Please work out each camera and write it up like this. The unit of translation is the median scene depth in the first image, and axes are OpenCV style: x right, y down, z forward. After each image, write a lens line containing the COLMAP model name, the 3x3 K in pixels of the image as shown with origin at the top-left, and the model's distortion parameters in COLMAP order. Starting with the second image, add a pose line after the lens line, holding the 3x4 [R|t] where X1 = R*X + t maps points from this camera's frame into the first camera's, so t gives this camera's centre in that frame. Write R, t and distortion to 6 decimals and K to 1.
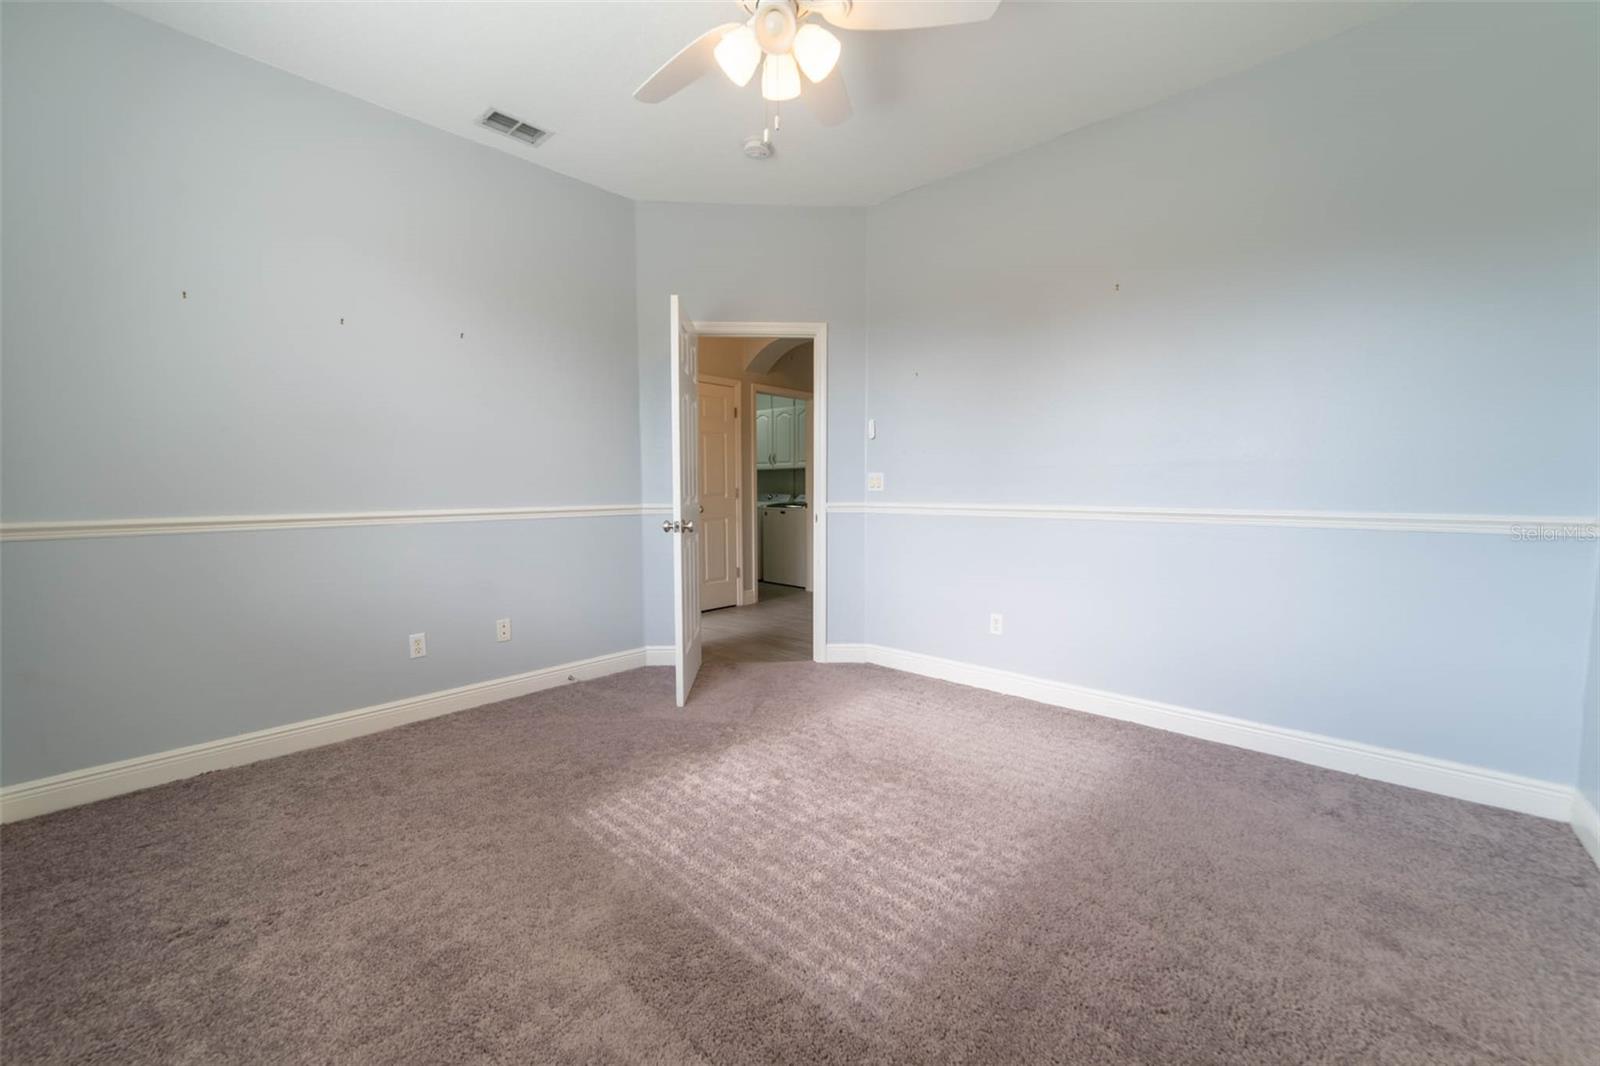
lens RADIAL K [[662.3, 0, 796.1], [0, 662.3, 537.4], [0, 0, 1]] dist [-0.013469, 0.003830]
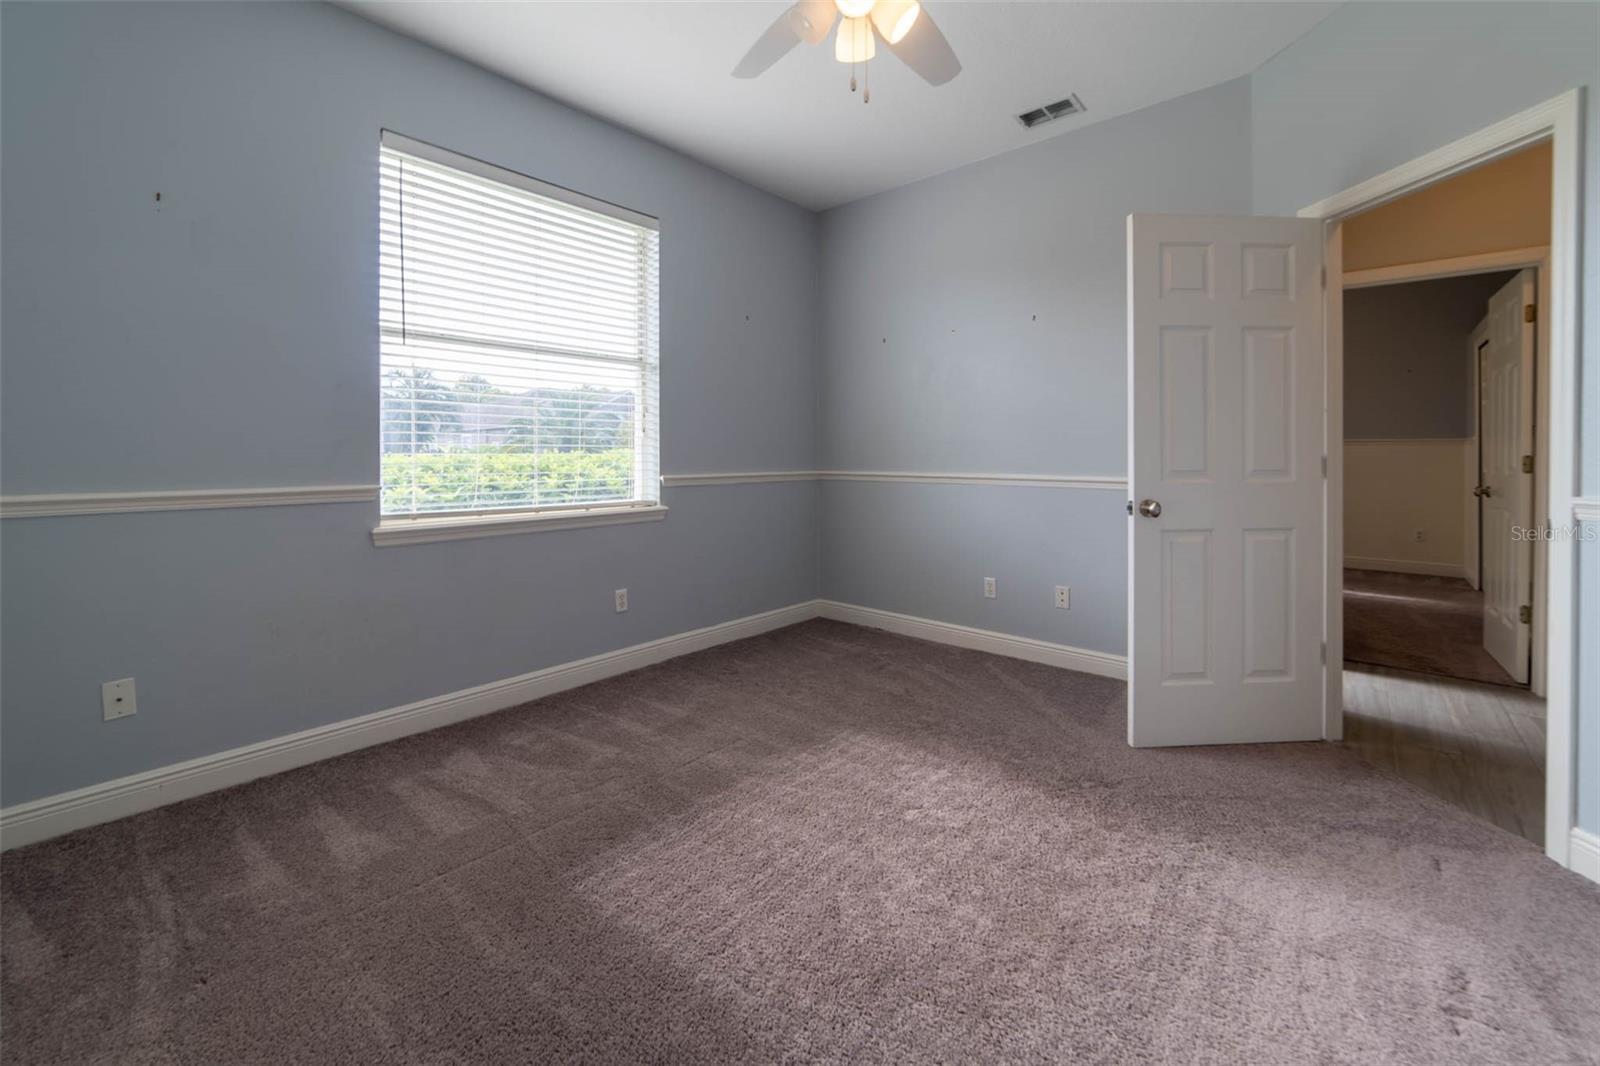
lens RADIAL K [[662.3, 0, 780.0], [0, 662.3, 459.9], [0, 0, 1]] dist [-0.013469, 0.003830]
pose [[-0.021896, 0.010123, -0.999709, 0.621089], [-0.081309, 0.996618, 0.011872, -0.048816], [0.996448, 0.081545, -0.020998, 0.628098]]
